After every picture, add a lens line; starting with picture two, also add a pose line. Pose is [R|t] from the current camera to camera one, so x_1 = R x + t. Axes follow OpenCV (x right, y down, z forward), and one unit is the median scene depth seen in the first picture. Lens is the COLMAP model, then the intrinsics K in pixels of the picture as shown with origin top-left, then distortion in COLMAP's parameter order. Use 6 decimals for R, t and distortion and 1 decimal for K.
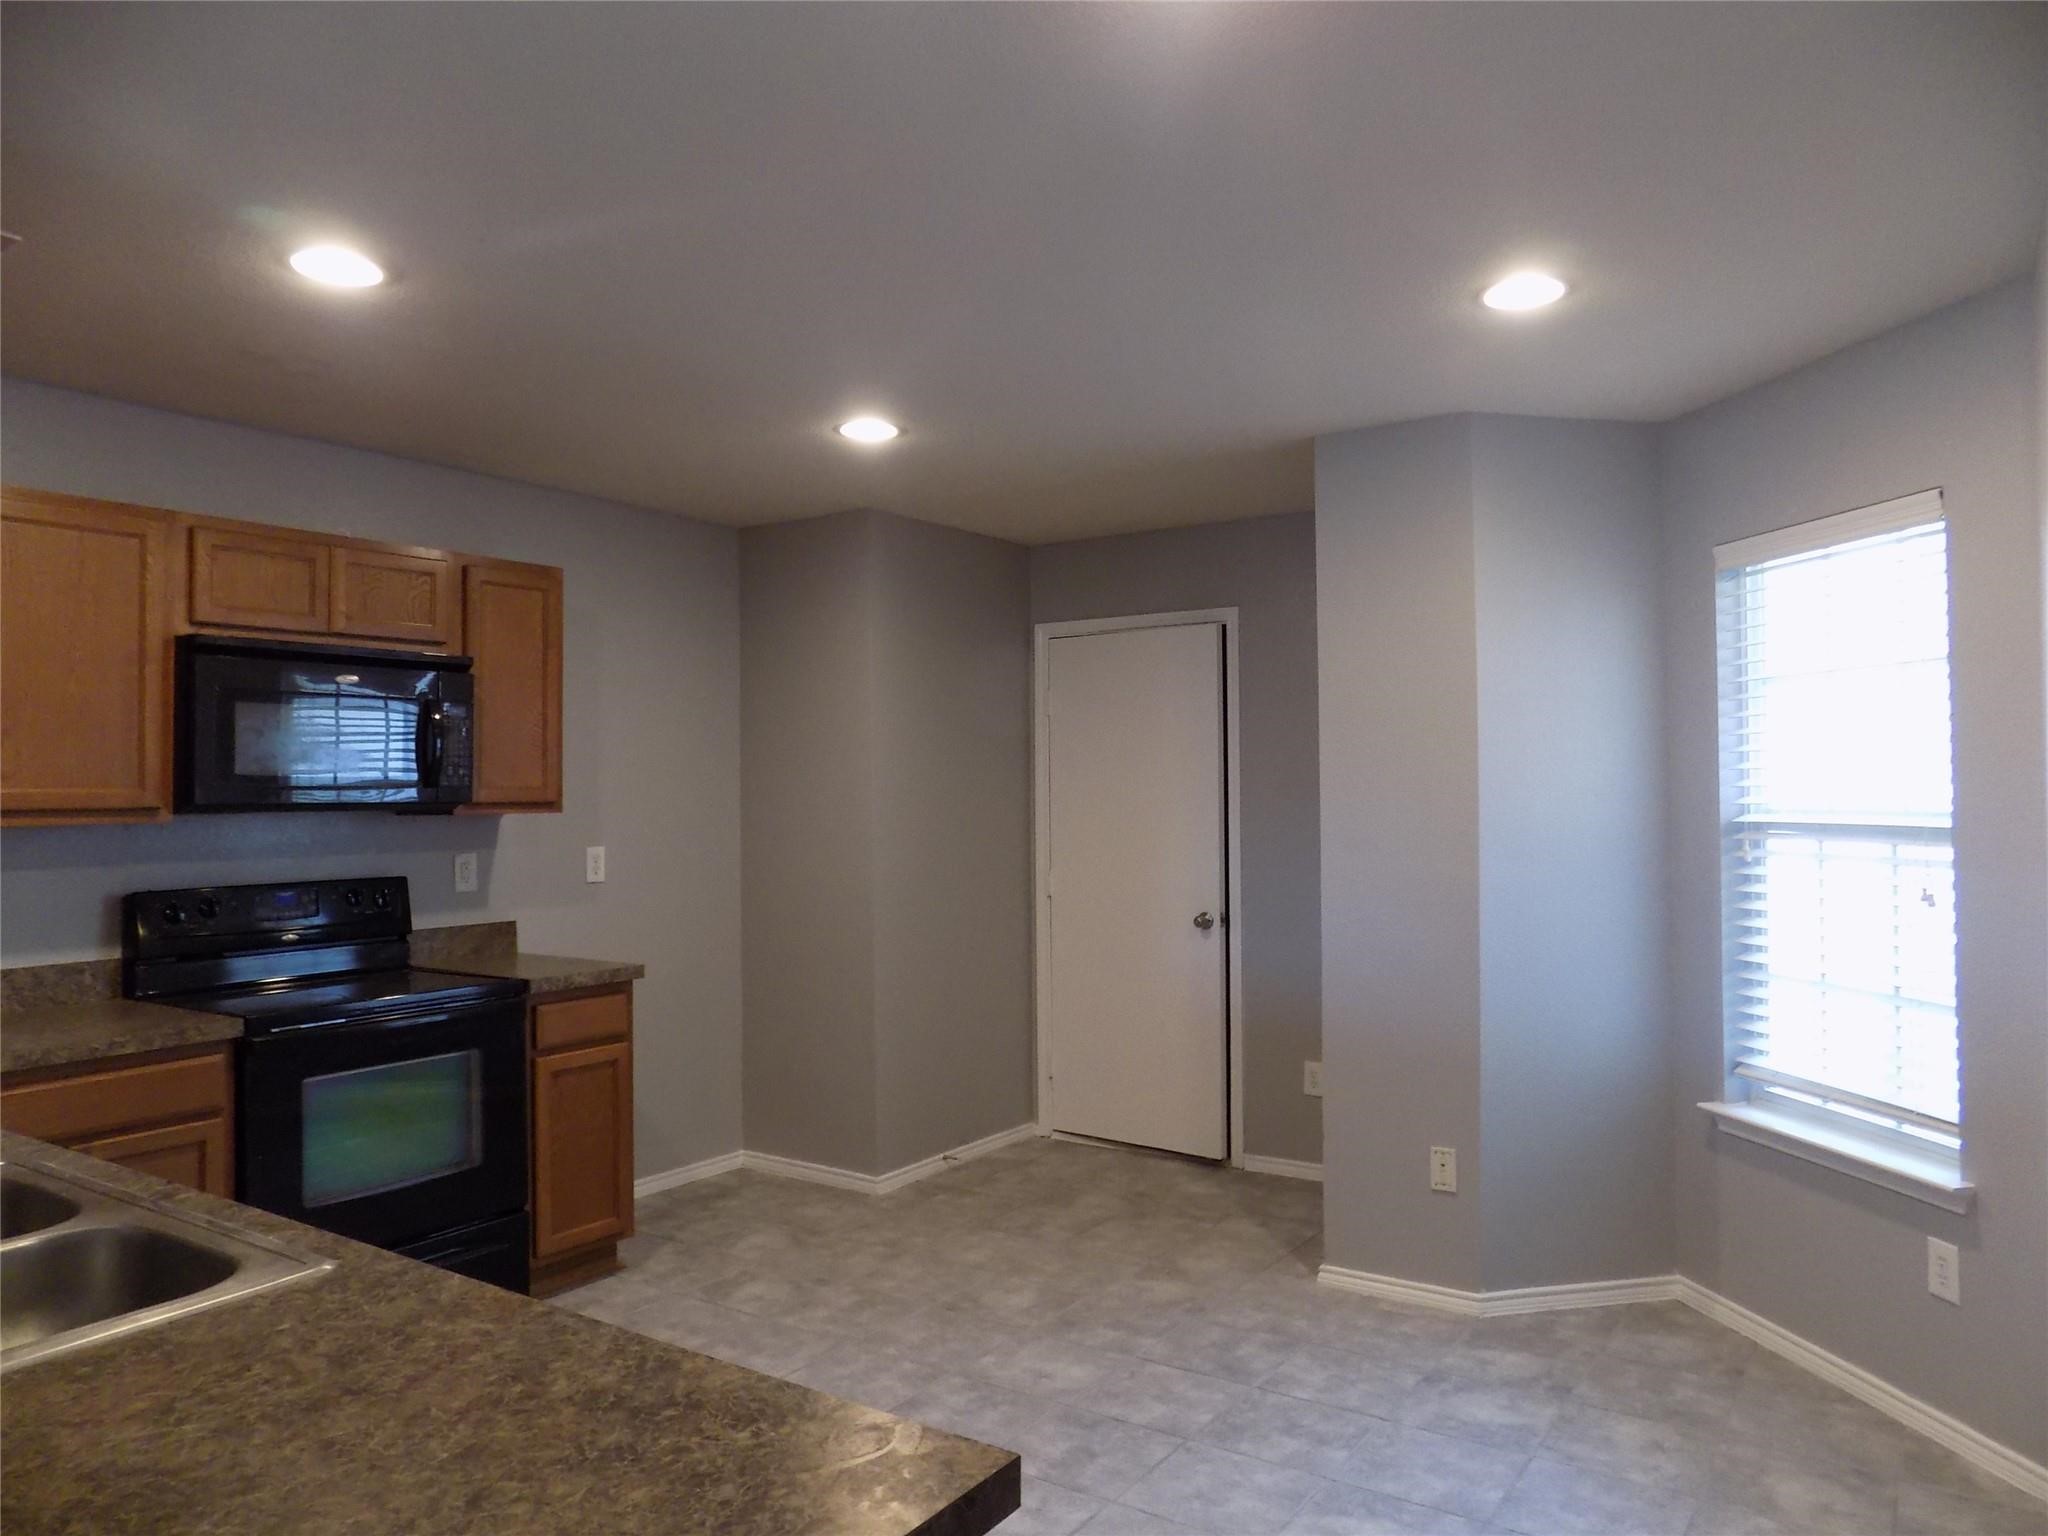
lens RADIAL K [[1413.4, 0, 1036.0], [0, 1413.4, 756.5], [0, 0, 1]] dist [-0.057996, 0.072166]
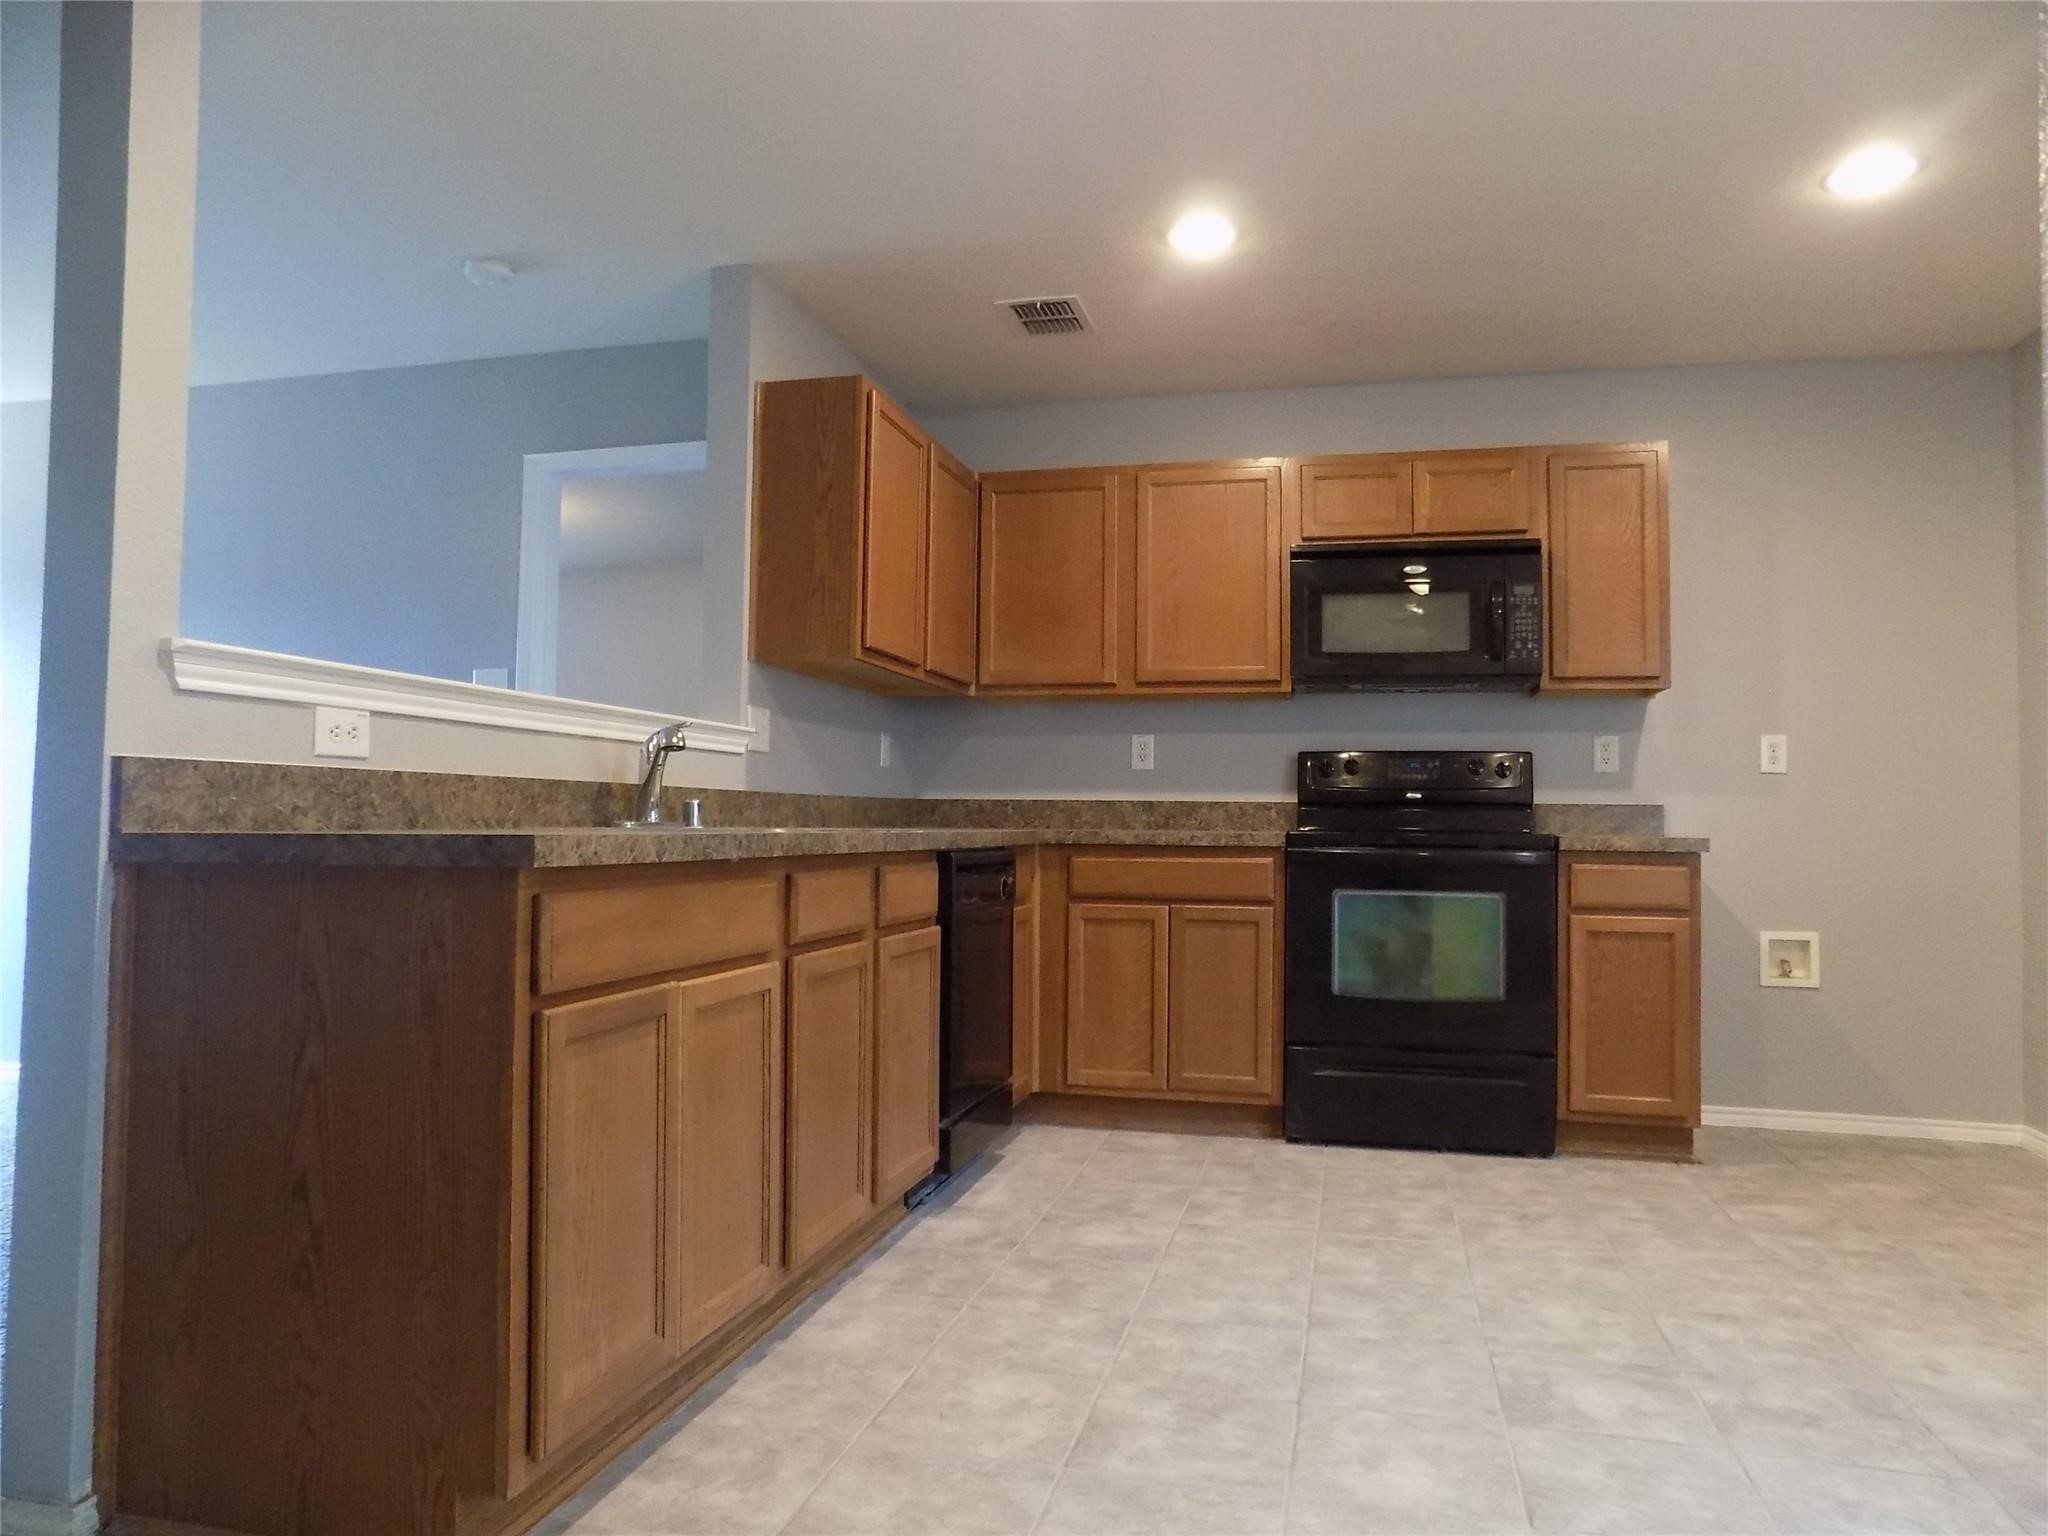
lens RADIAL K [[1413.4, 0, 1030.1], [0, 1413.4, 777.8], [0, 0, 1]] dist [-0.057996, 0.072166]
pose [[0.329196, -0.021760, -0.944011, 0.486504], [0.003521, 0.999756, -0.021817, 0.137243], [0.944255, 0.003858, 0.329193, 0.291334]]
